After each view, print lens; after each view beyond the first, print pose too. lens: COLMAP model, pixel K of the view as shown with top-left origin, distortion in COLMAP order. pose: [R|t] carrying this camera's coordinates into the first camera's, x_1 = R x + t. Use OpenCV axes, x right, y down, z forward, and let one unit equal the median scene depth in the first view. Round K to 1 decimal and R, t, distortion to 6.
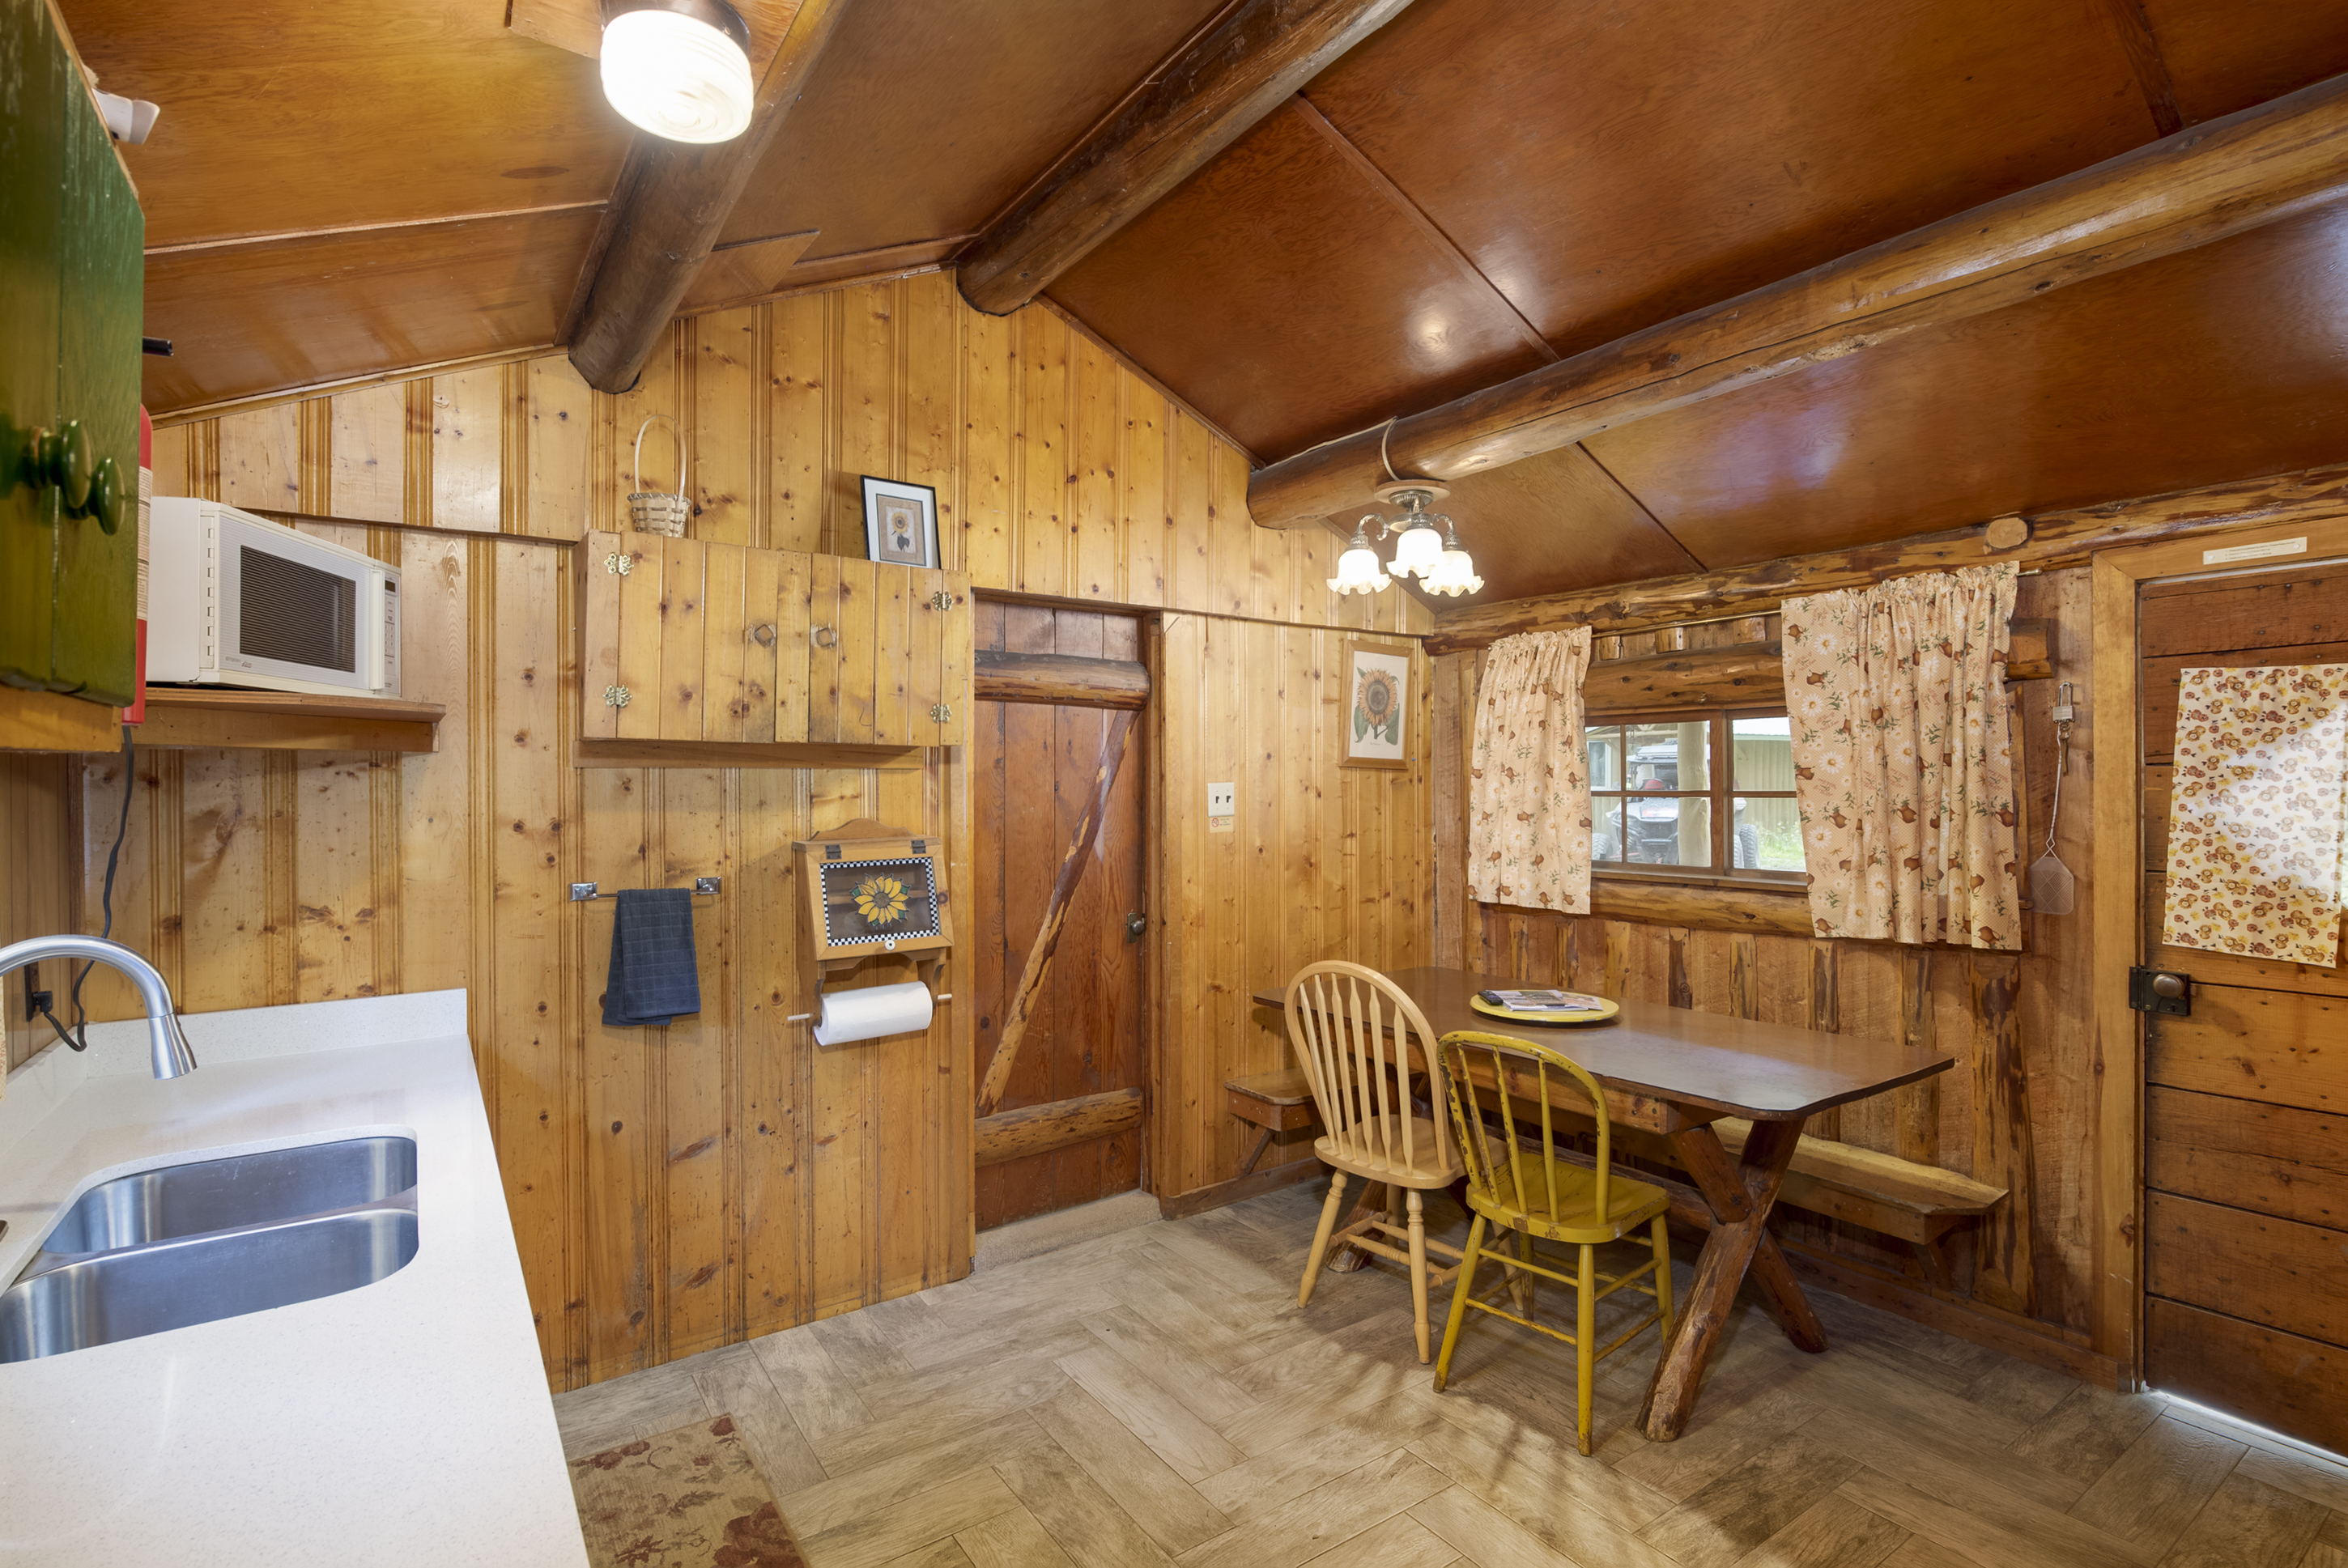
lens RADIAL K [[1105.6, 0, 1174.0], [0, 1105.6, 784.0], [0, 0, 1]] dist [-0.012217, 0.000187]
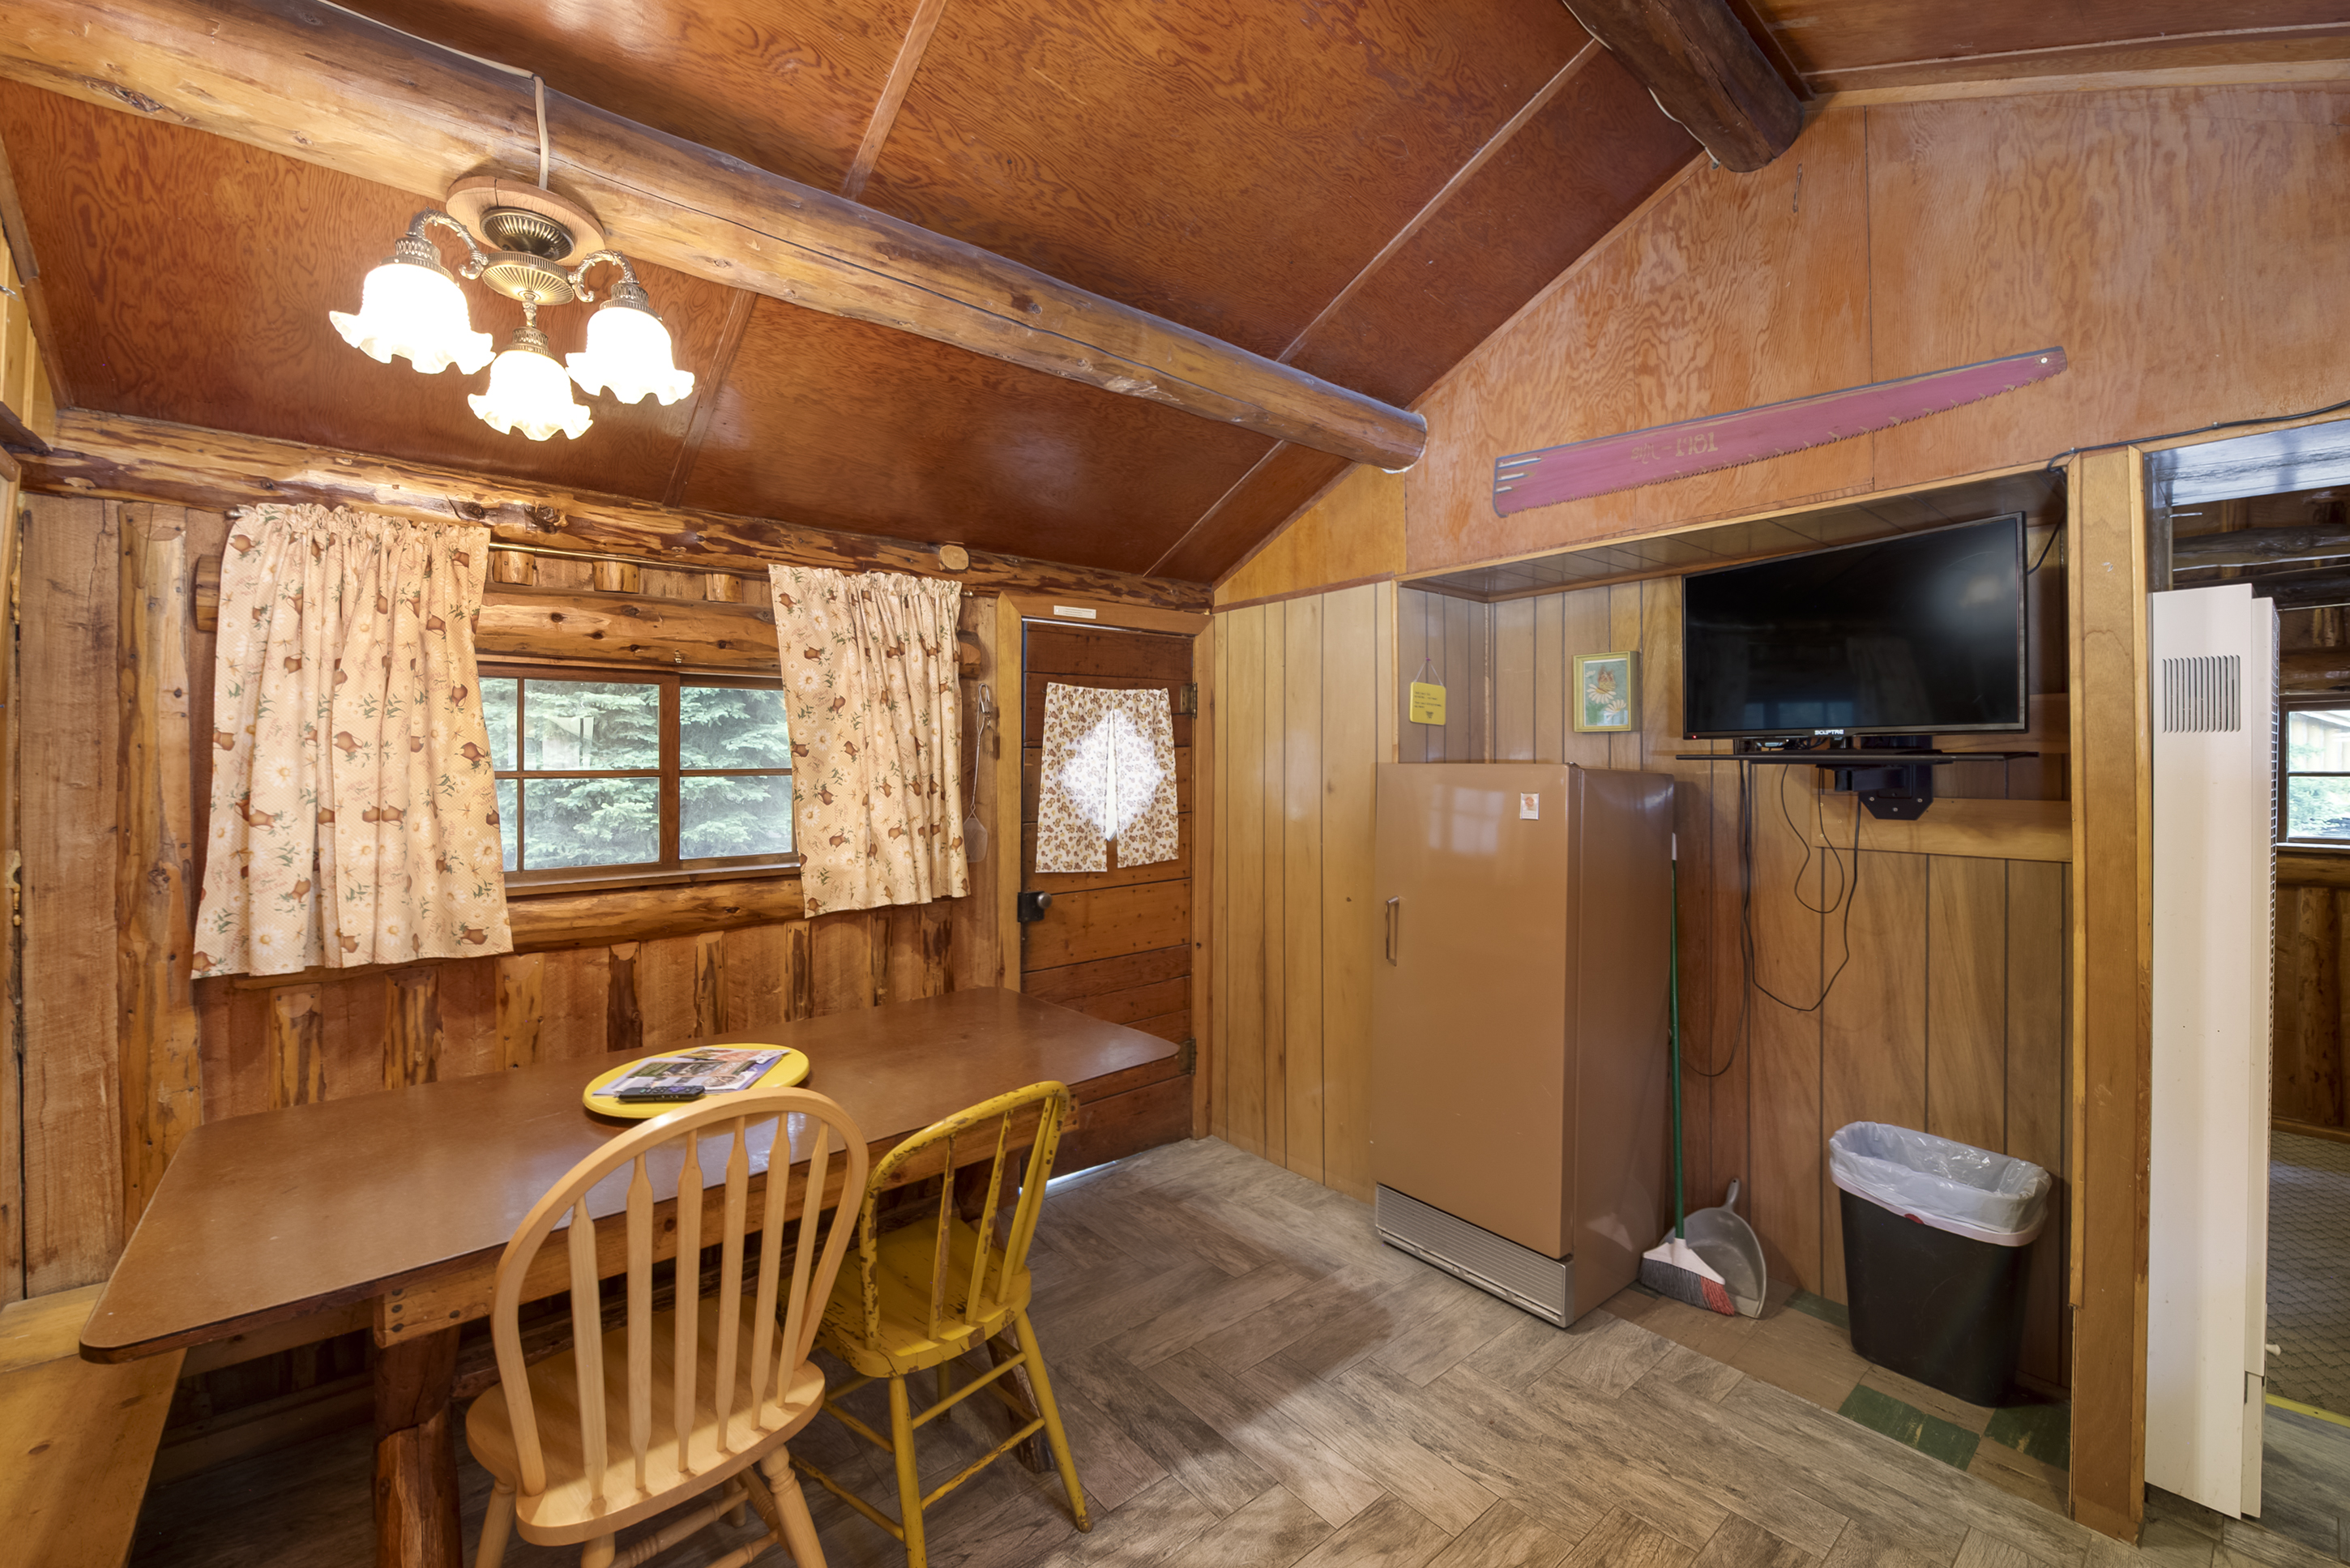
lens RADIAL K [[957.7, 0, 1162.4], [0, 957.7, 760.0], [0, 0, 1]] dist [-0.000849, -0.006163]
pose [[-0.087816, 0.005134, 0.996124, -0.320120], [0.003177, 0.999983, -0.004874, 0.004601], [-0.996132, 0.002737, -0.087831, 0.831715]]
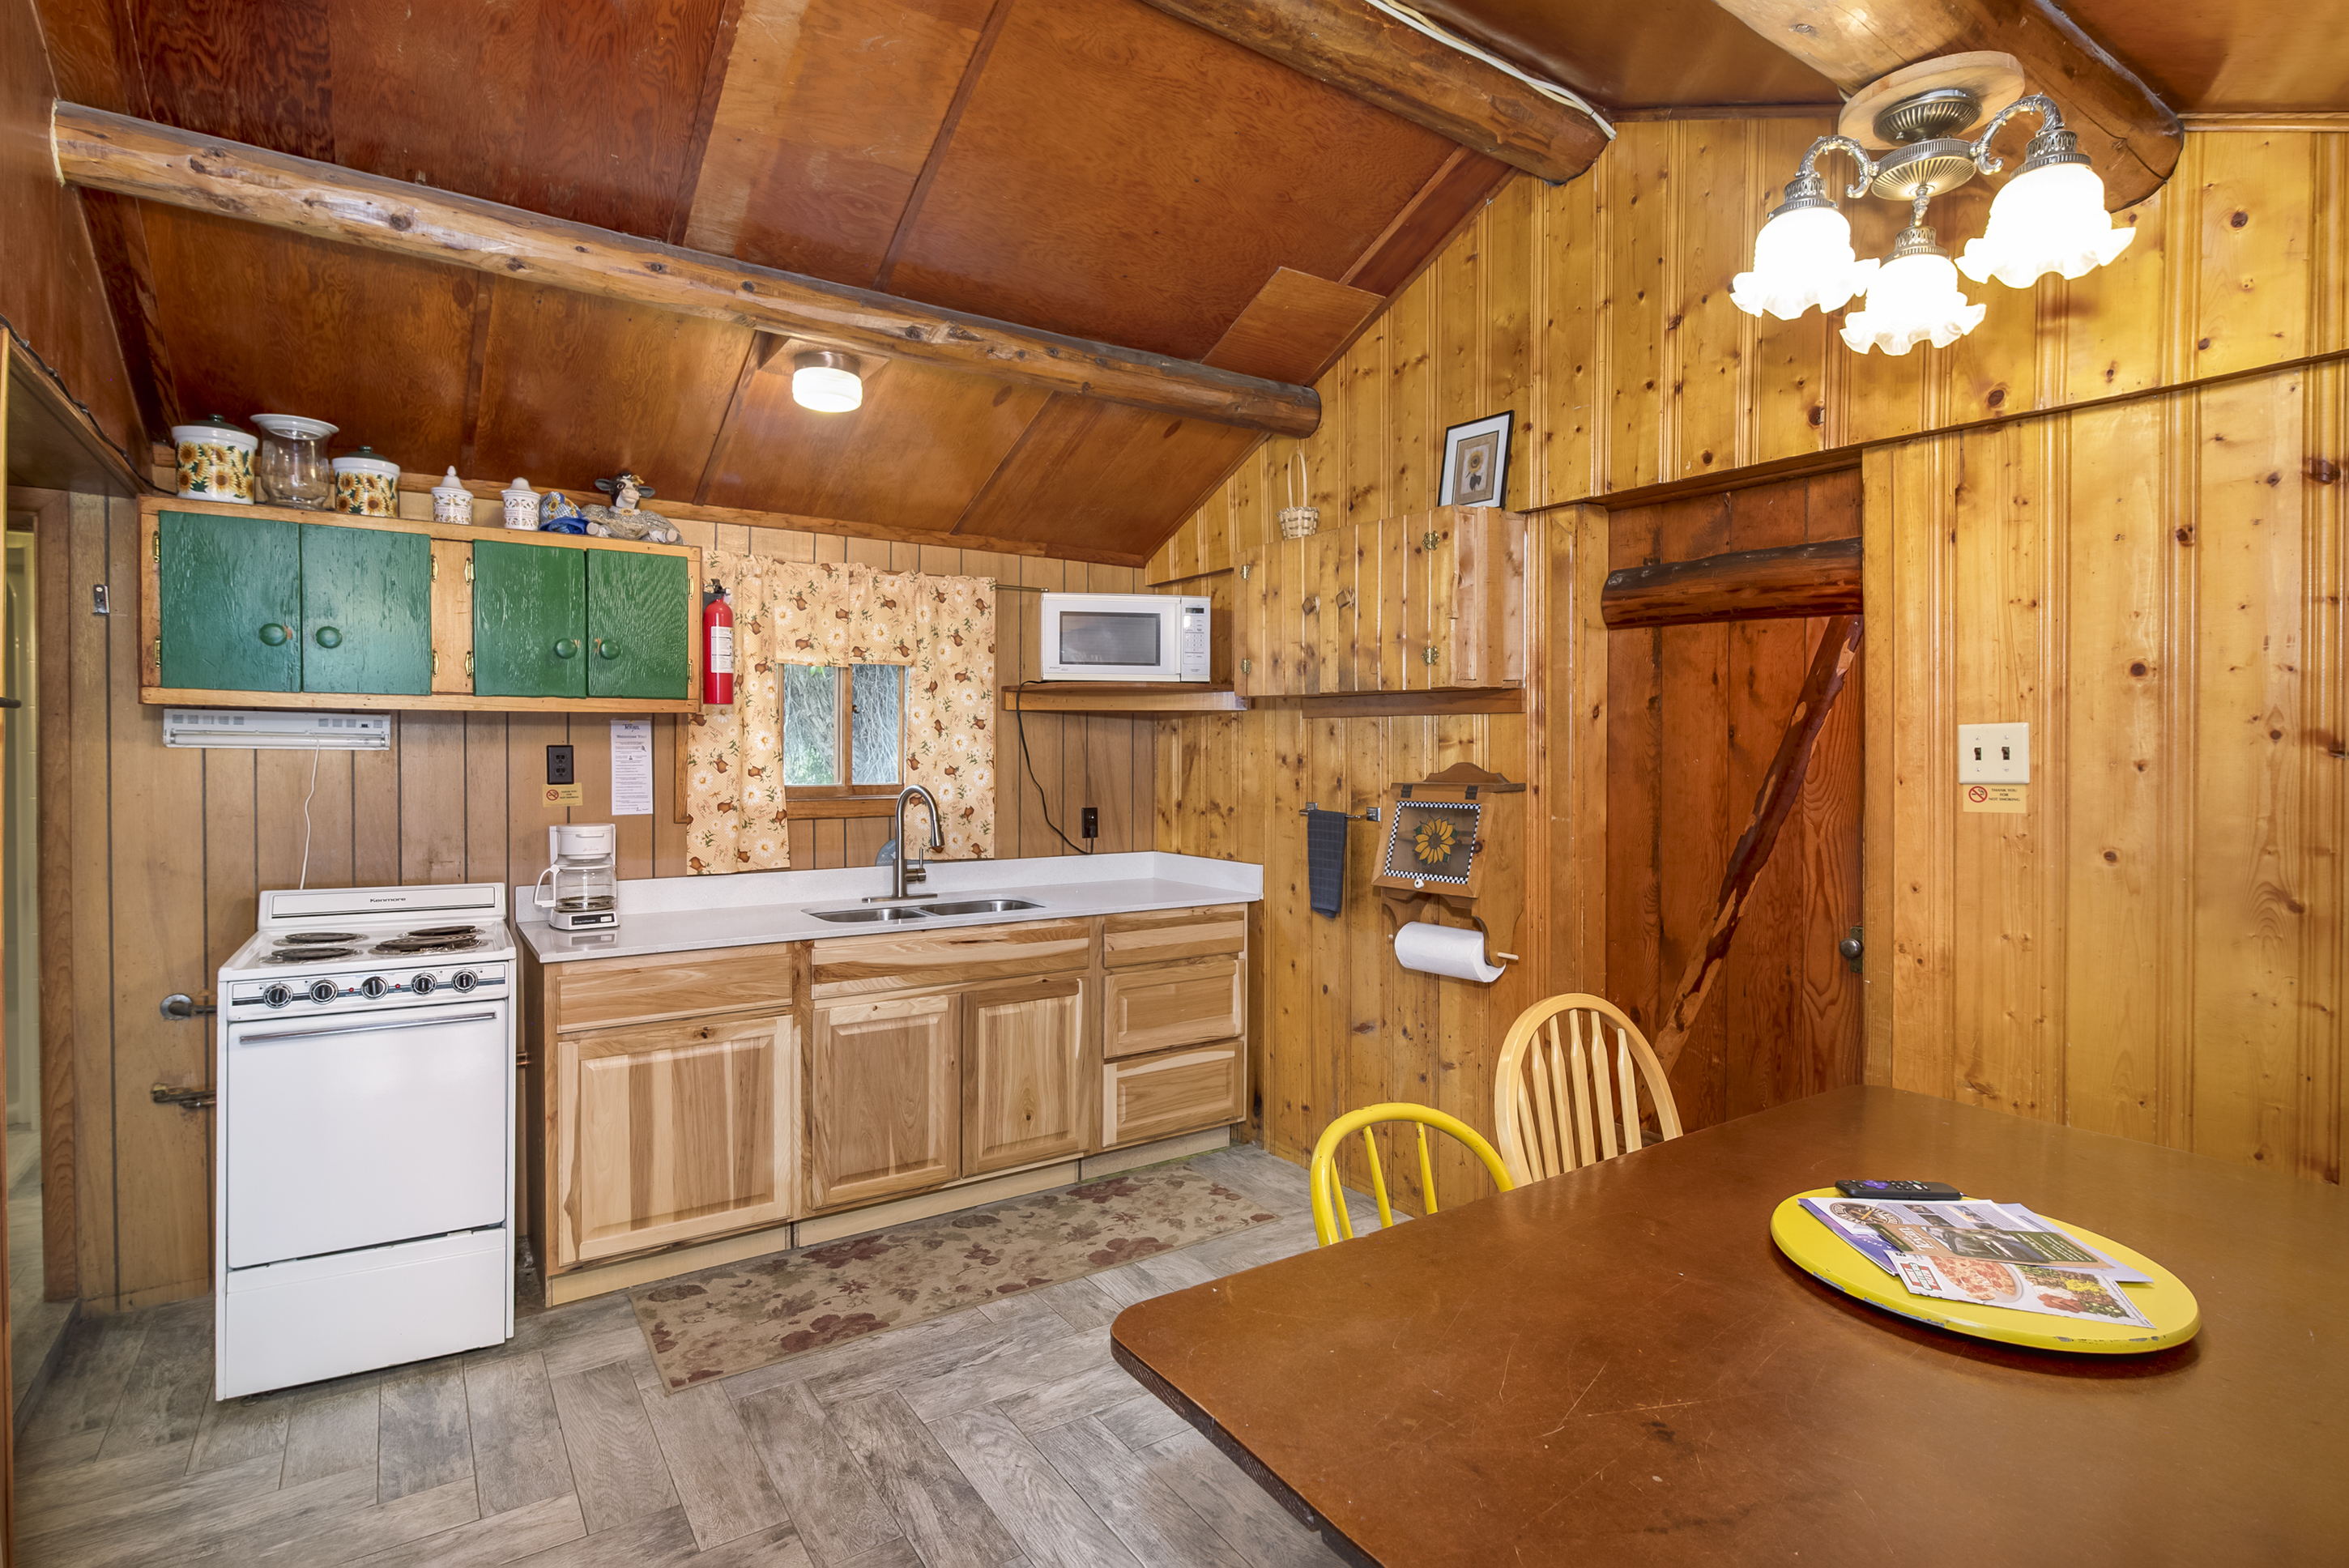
lens RADIAL K [[1147.9, 0, 1161.9], [0, 1147.9, 769.4], [0, 0, 1]] dist [0.002602, 0.000354]
pose [[-0.012732, 0.025059, -0.999605, 0.819882], [-0.009415, 0.999639, 0.025180, 0.014211], [0.999875, 0.009731, -0.012491, 0.770782]]
